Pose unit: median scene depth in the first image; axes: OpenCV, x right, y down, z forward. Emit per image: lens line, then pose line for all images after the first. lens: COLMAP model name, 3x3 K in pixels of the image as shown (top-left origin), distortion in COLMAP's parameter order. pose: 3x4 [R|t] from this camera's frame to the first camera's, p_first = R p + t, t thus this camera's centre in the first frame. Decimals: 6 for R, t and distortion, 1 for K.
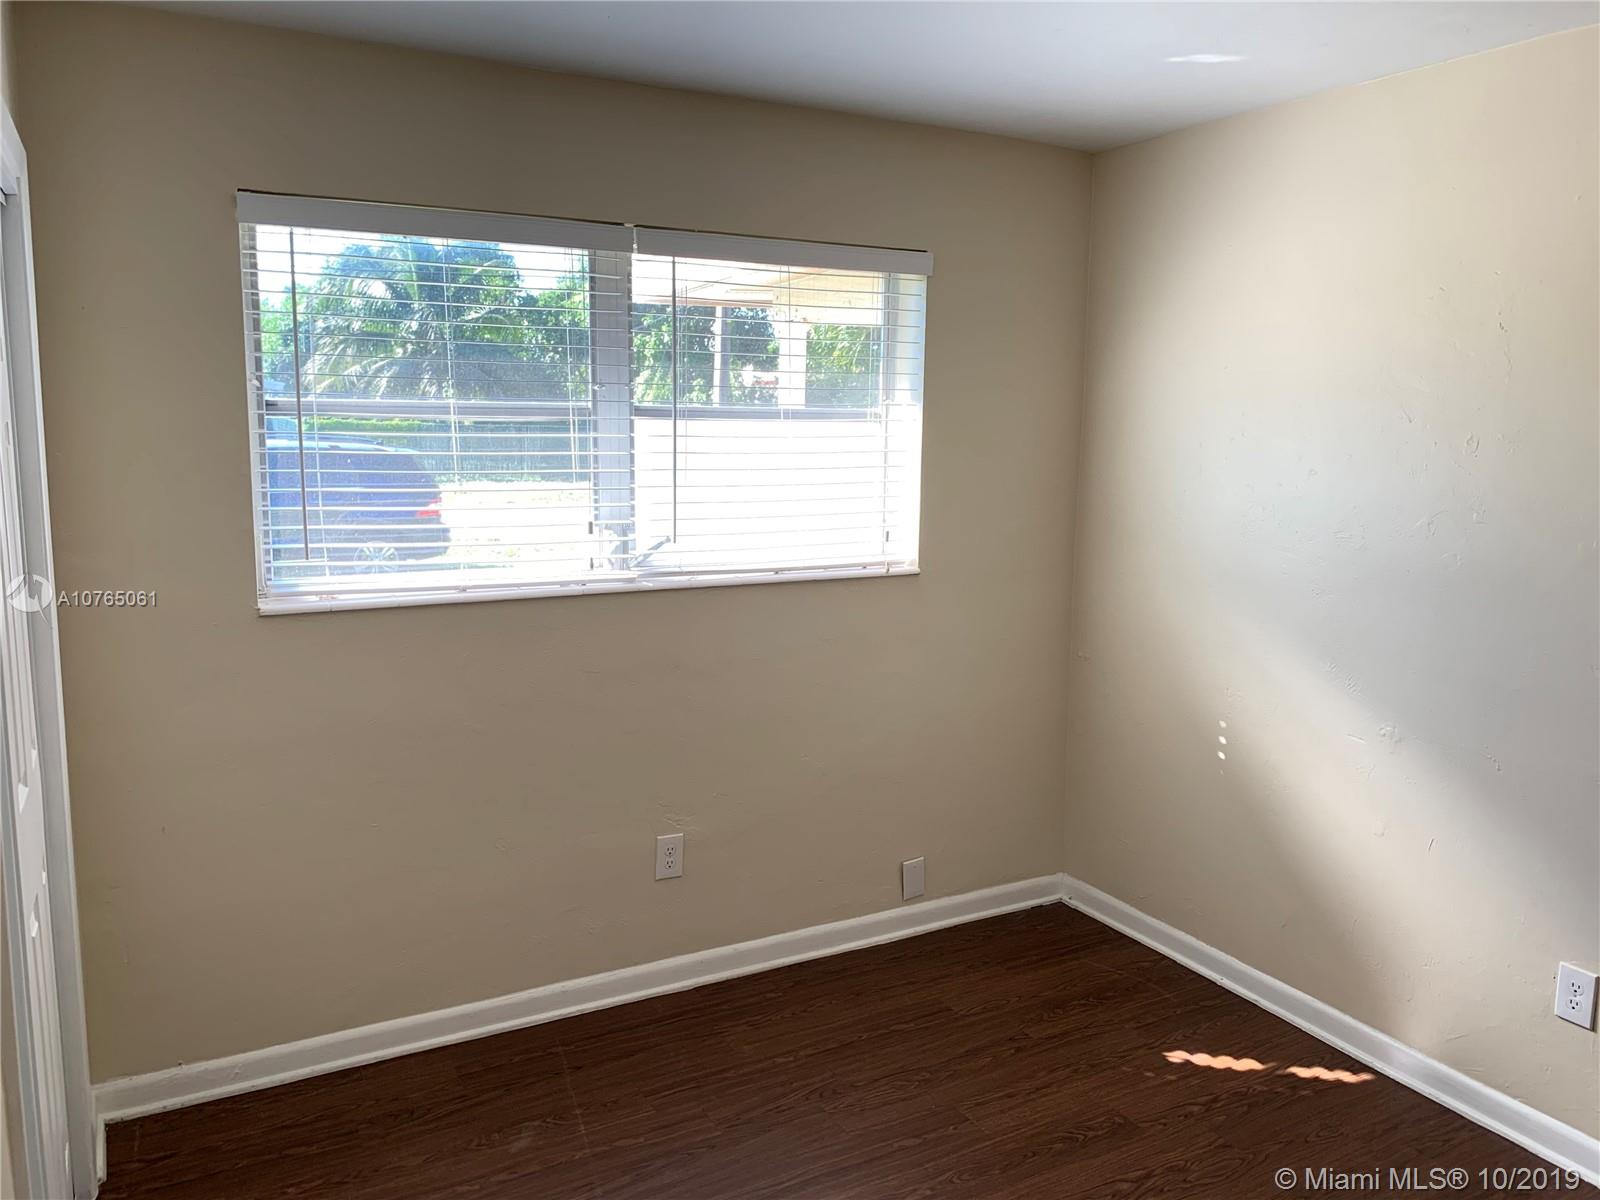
lens RADIAL K [[1235.8, 0, 808.2], [0, 1235.8, 590.6], [0, 0, 1]] dist [0.058038, -0.052805]
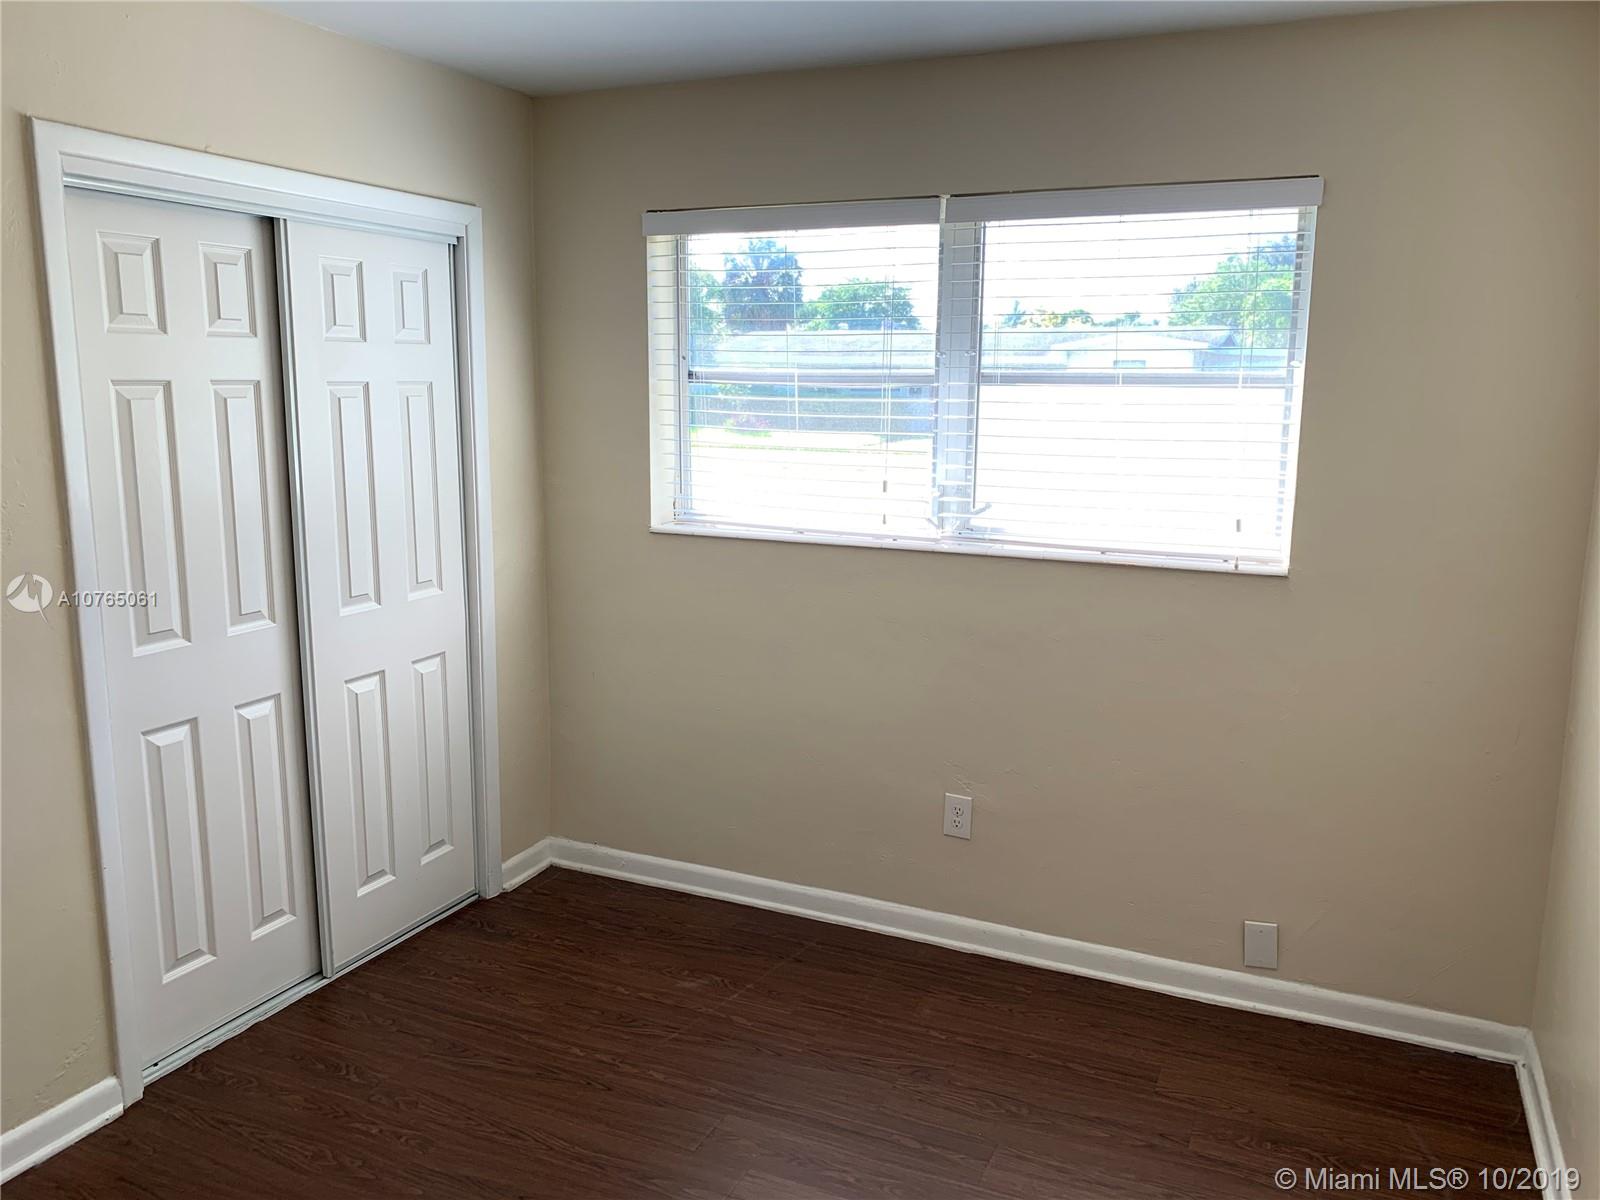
lens RADIAL K [[1235.8, 0, 808.2], [0, 1235.8, 590.6], [0, 0, 1]] dist [0.058038, -0.052805]
pose [[0.600813, 0.132269, -0.788371, 0.616875], [-0.117766, 0.990101, 0.076366, -0.033875], [0.790667, 0.046961, 0.610442, 0.283082]]
